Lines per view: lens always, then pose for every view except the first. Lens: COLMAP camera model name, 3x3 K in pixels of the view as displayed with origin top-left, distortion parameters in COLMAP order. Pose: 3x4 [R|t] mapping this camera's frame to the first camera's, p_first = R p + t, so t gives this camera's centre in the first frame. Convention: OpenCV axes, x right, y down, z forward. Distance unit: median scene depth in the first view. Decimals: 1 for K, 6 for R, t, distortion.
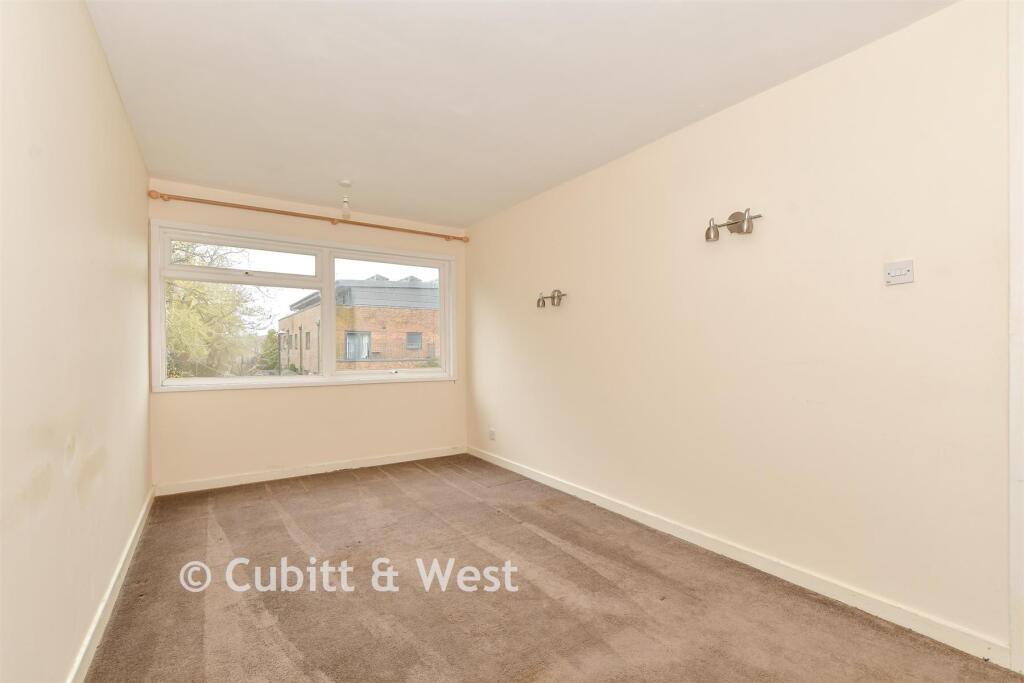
lens RADIAL K [[452.0, 0, 517.1], [0, 452.0, 345.8], [0, 0, 1]] dist [-0.019249, 0.000221]
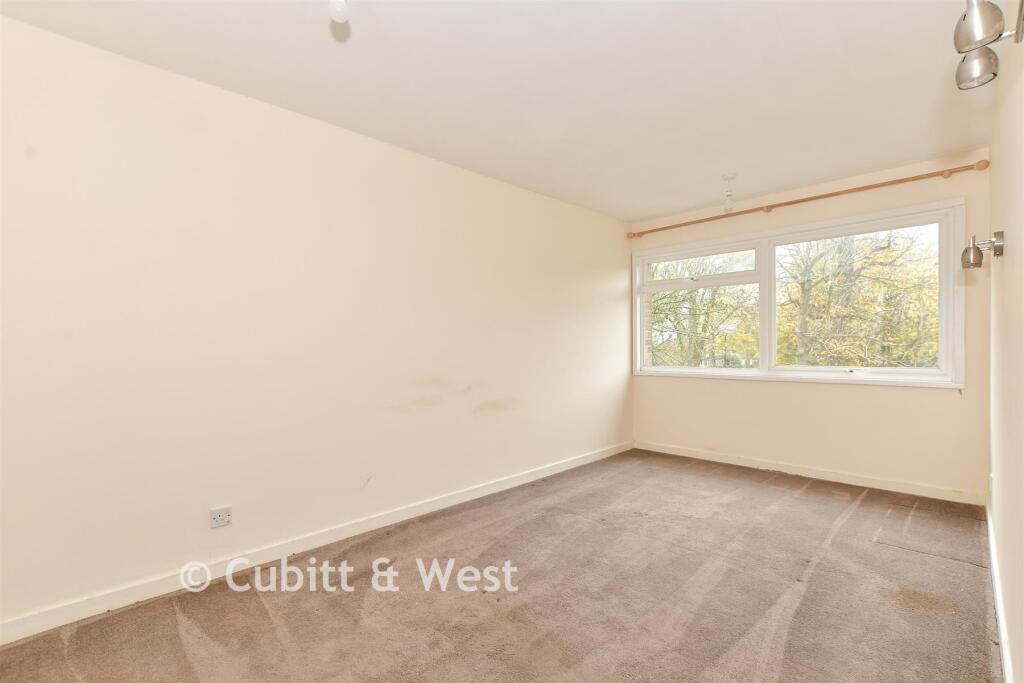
lens RADIAL K [[452.0, 0, 503.1], [0, 452.0, 345.7], [0, 0, 1]] dist [-0.019249, 0.000221]
pose [[0.177723, -0.002171, -0.984078, 0.523344], [0.016170, 0.999869, 0.000714, 0.004305], [0.983948, -0.016040, 0.177735, 0.335694]]
